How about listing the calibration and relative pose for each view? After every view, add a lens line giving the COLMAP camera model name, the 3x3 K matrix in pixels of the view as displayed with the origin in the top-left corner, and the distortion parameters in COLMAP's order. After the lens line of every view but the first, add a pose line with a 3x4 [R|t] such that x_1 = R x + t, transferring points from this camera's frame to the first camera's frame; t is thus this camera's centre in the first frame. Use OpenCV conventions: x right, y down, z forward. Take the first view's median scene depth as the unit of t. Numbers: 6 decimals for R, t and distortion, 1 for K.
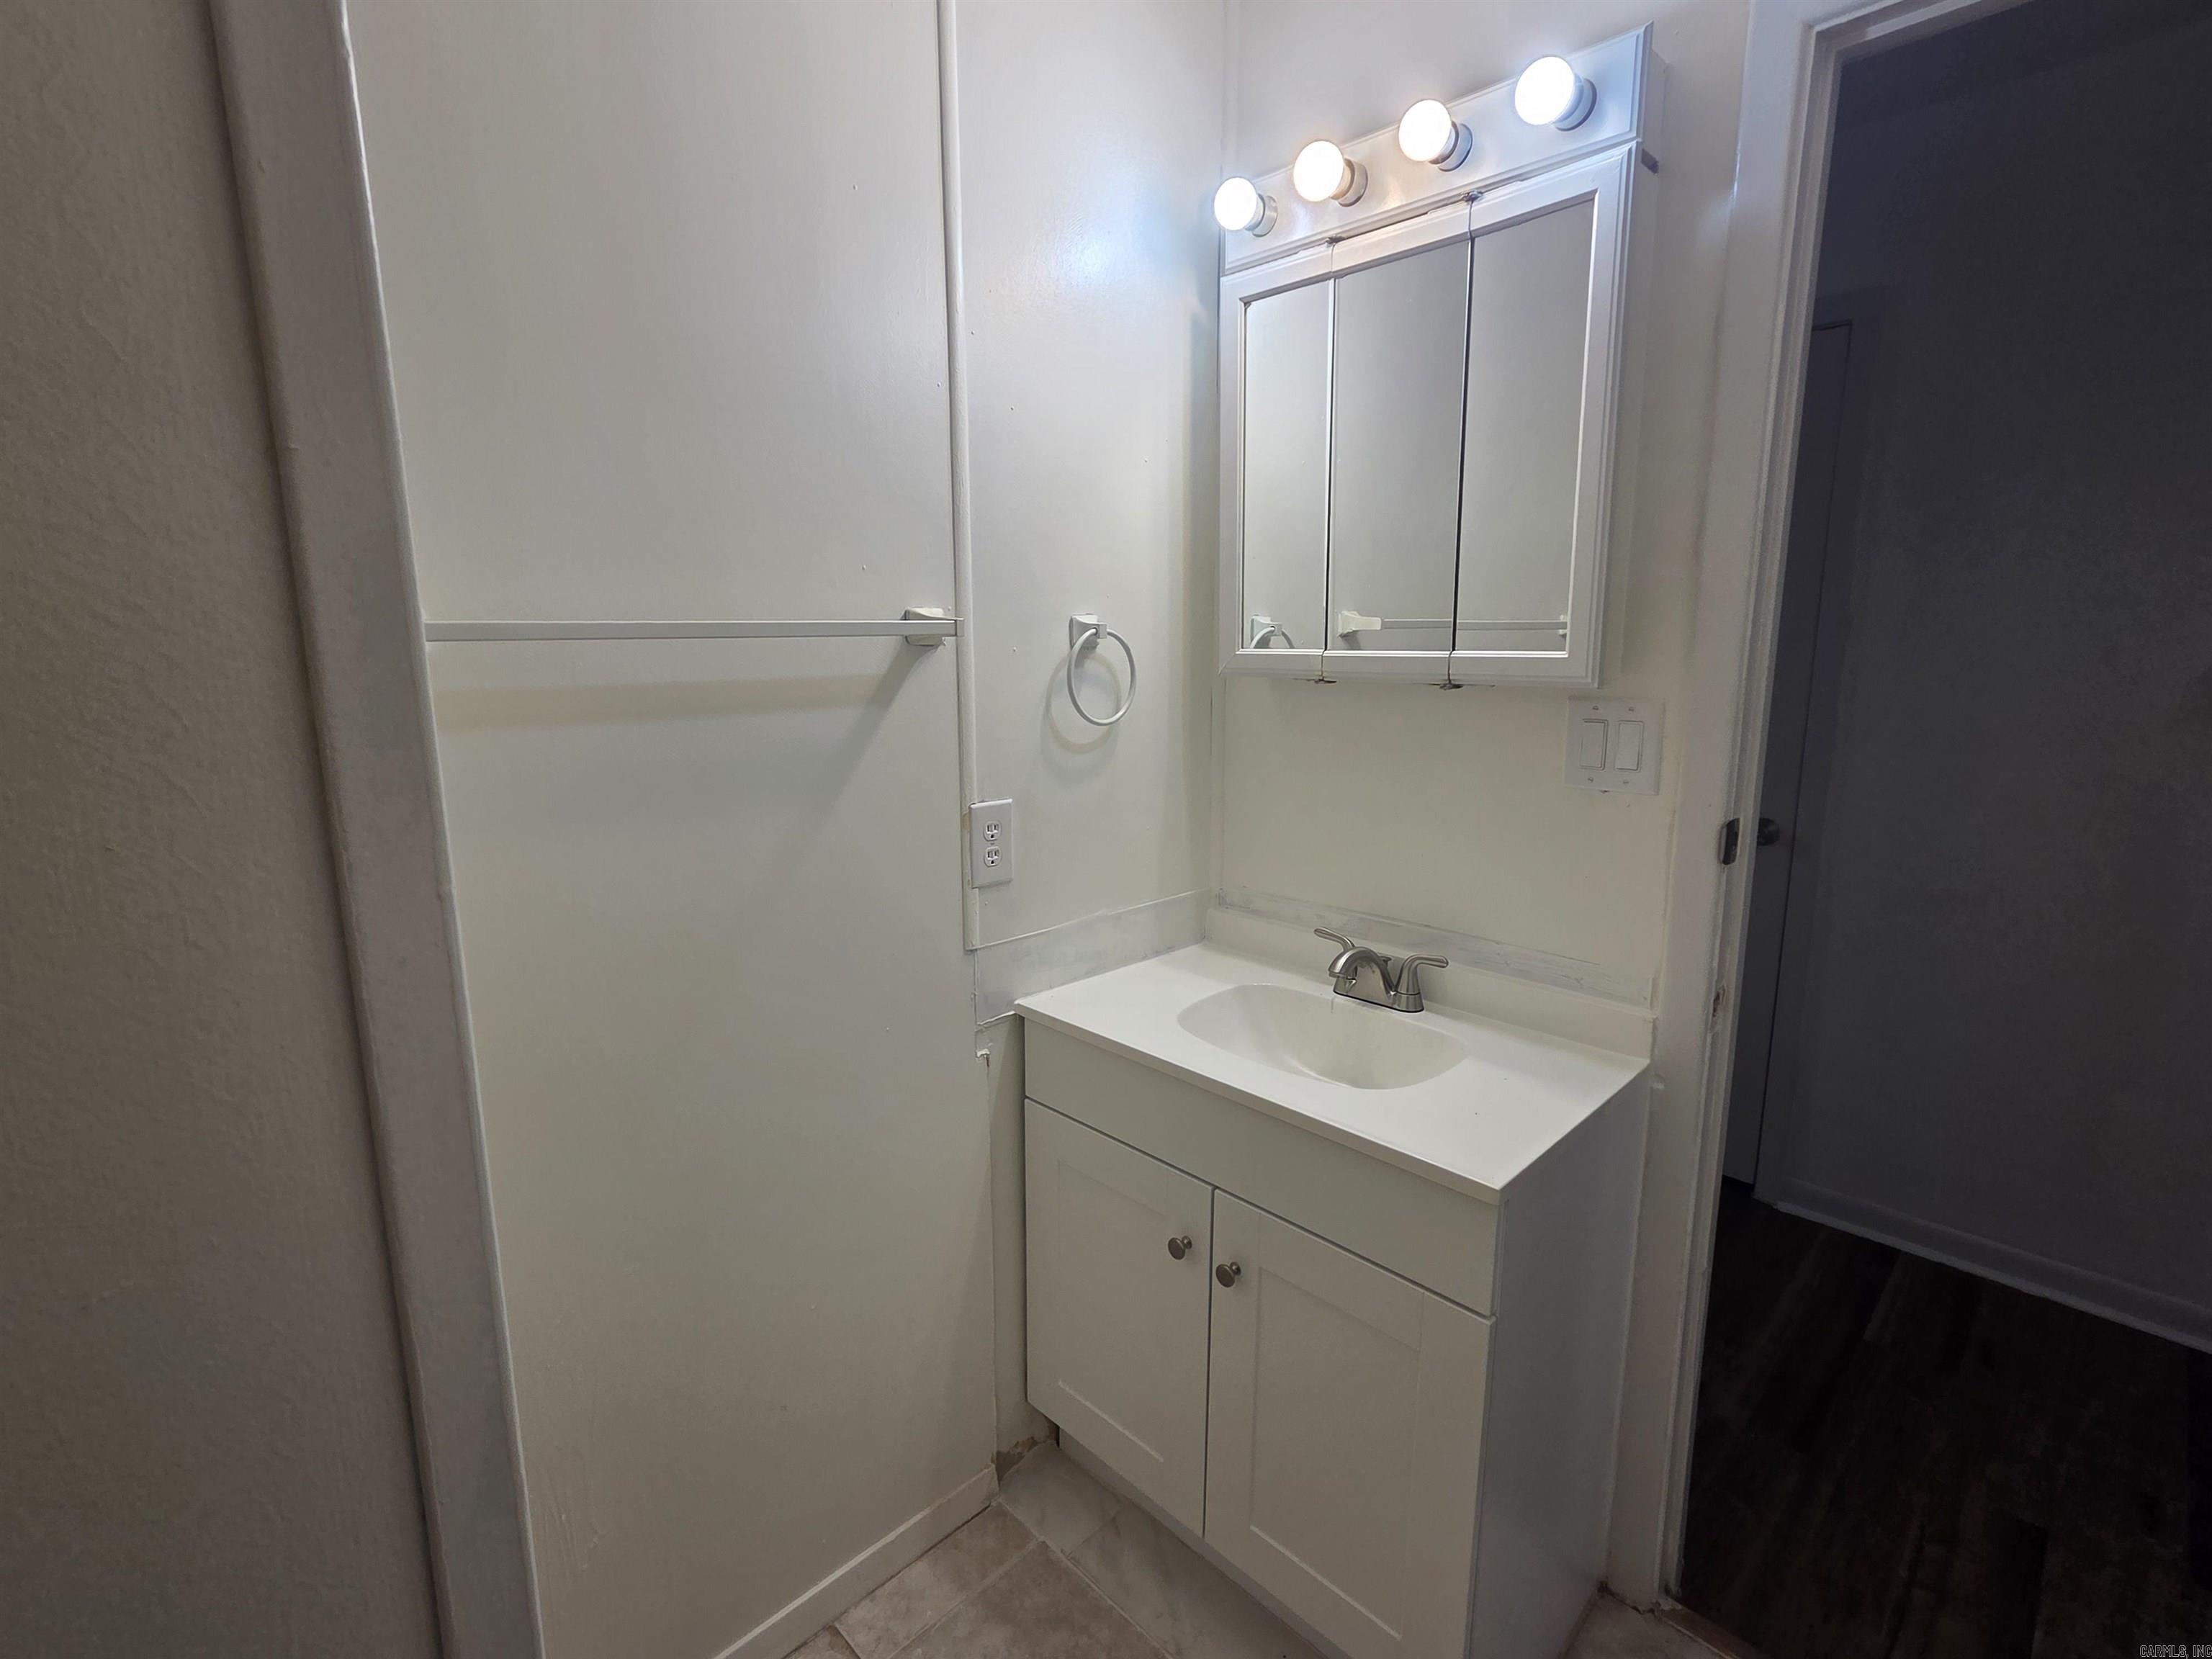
lens RADIAL K [[1030.4, 0, 1129.9], [0, 1030.4, 817.2], [0, 0, 1]] dist [0.003788, 0.000863]
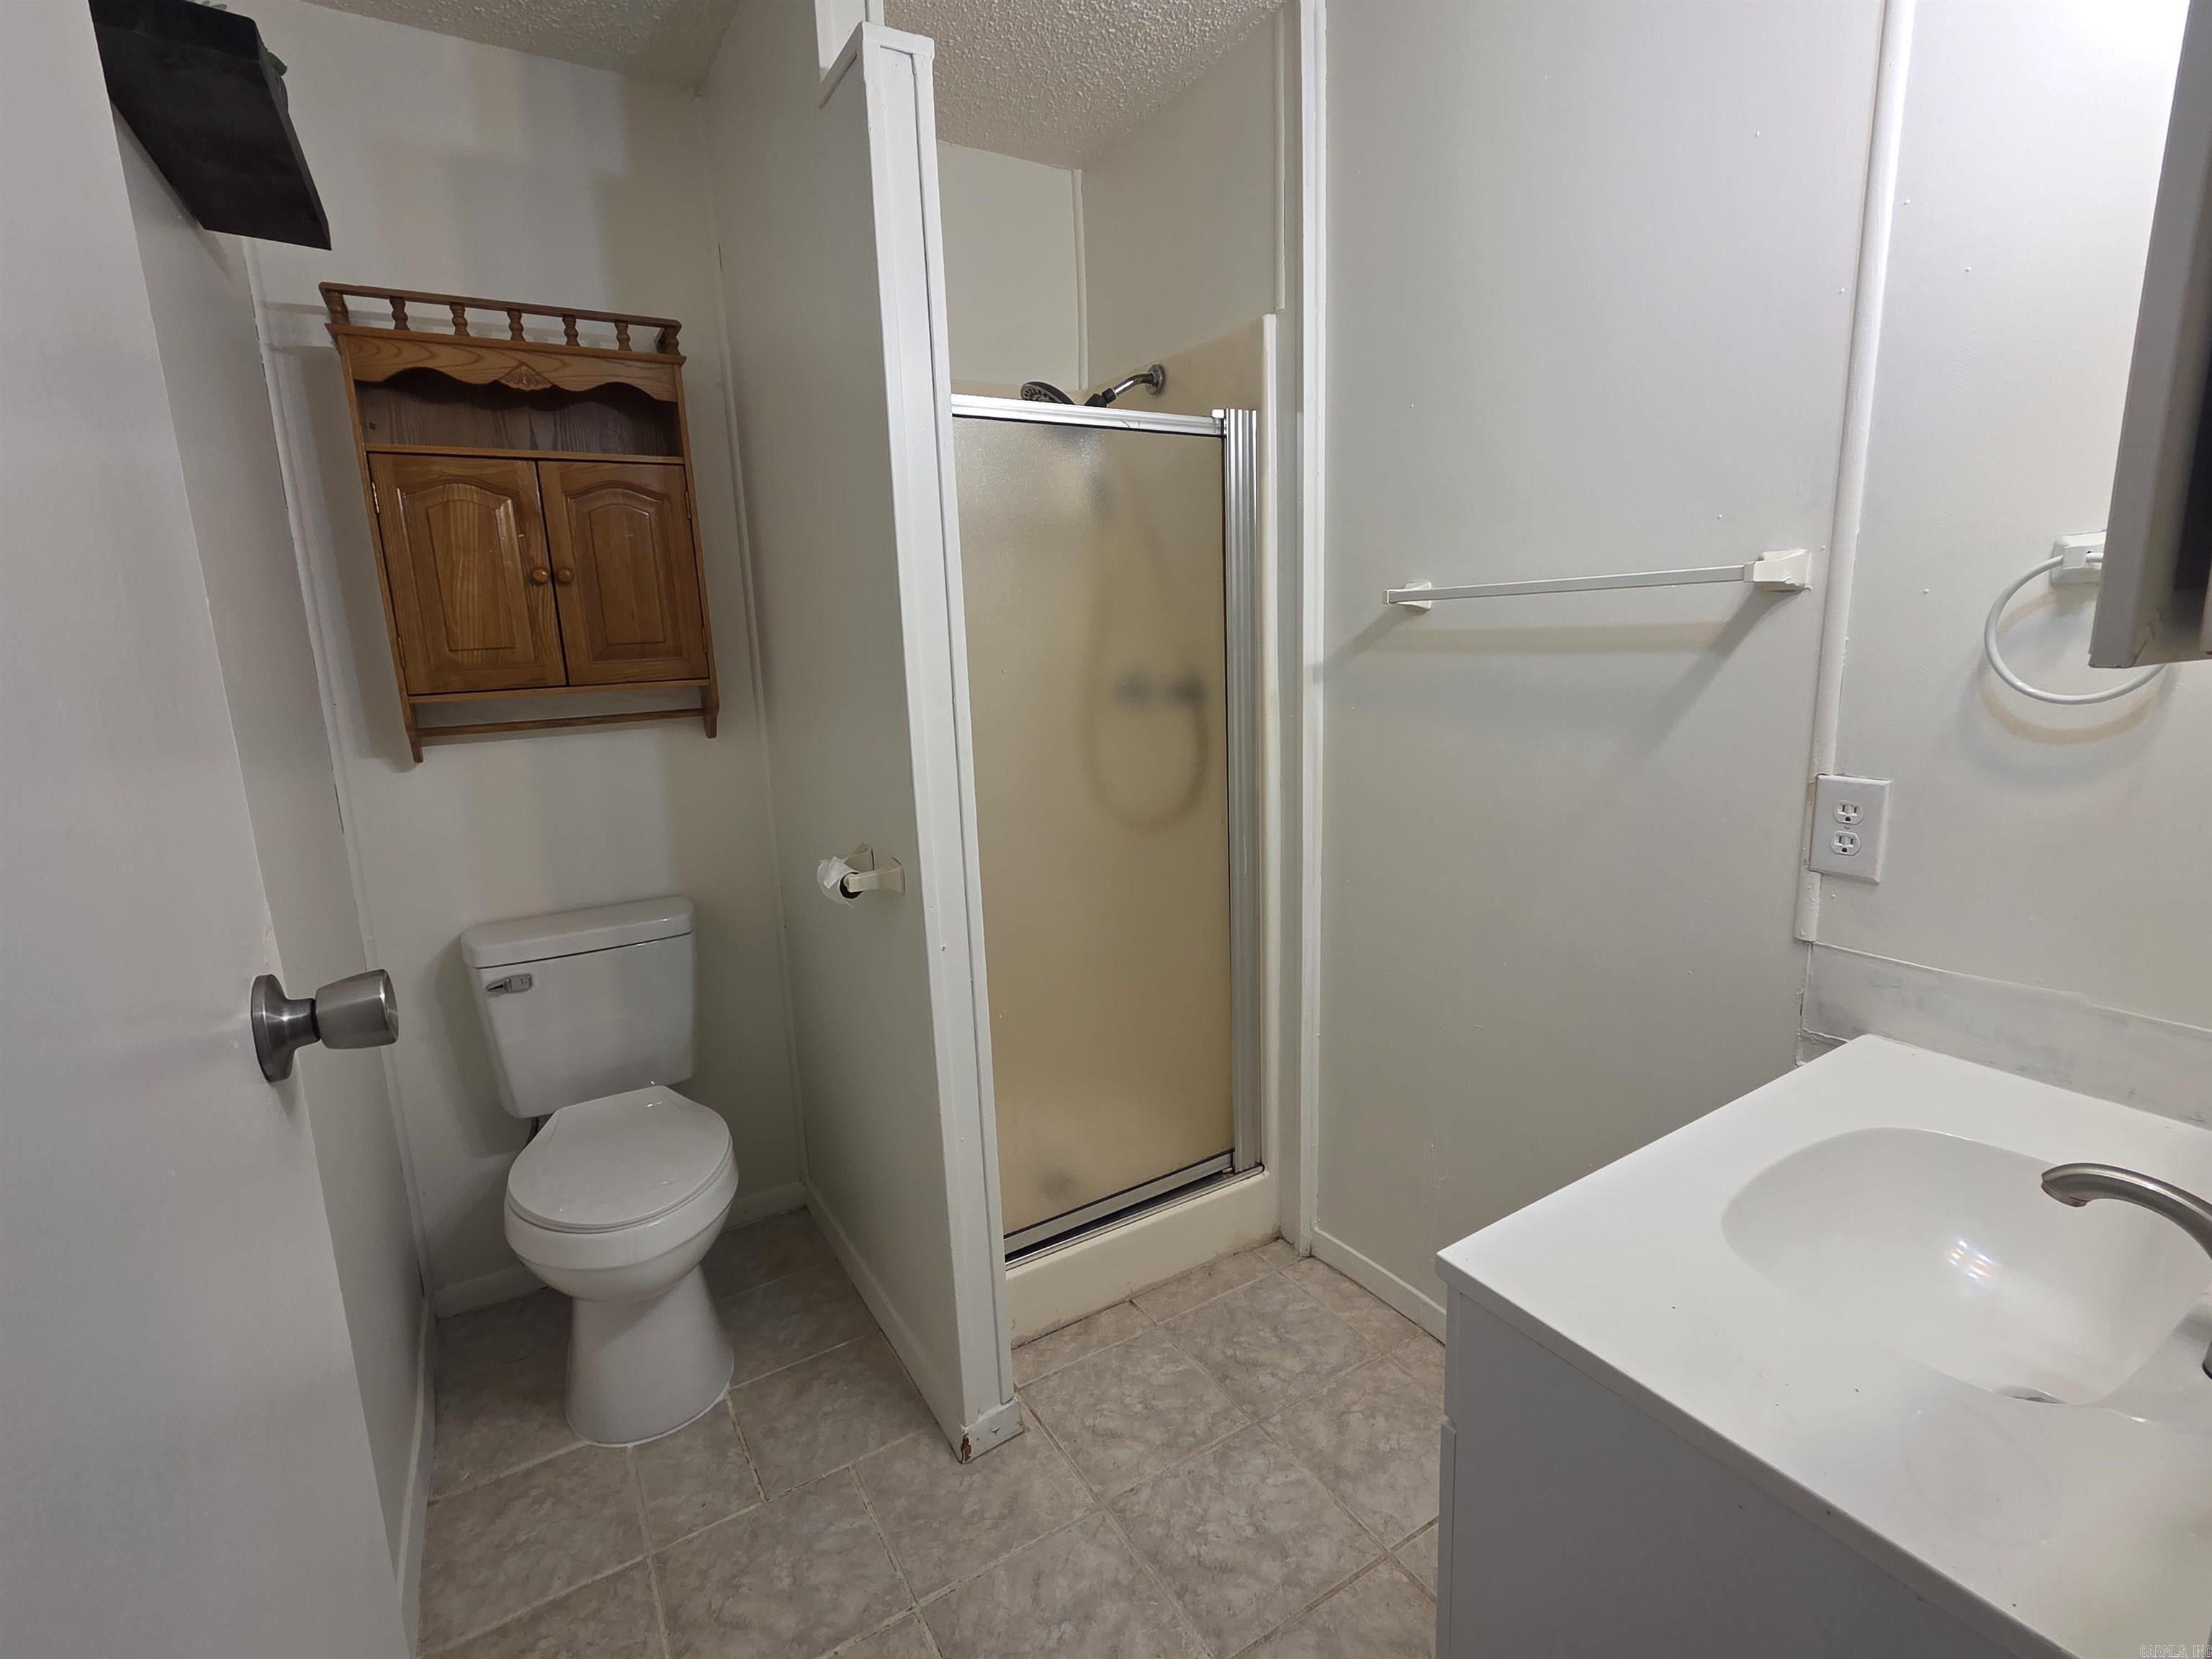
lens RADIAL K [[1030.4, 0, 1129.9], [0, 1030.4, 817.2], [0, 0, 1]] dist [0.003788, 0.000863]
pose [[-0.212645, 0.189395, -0.958599, 0.798039], [-0.133250, 0.966250, 0.220465, -0.091023], [0.968001, 0.174614, -0.180232, 0.596018]]
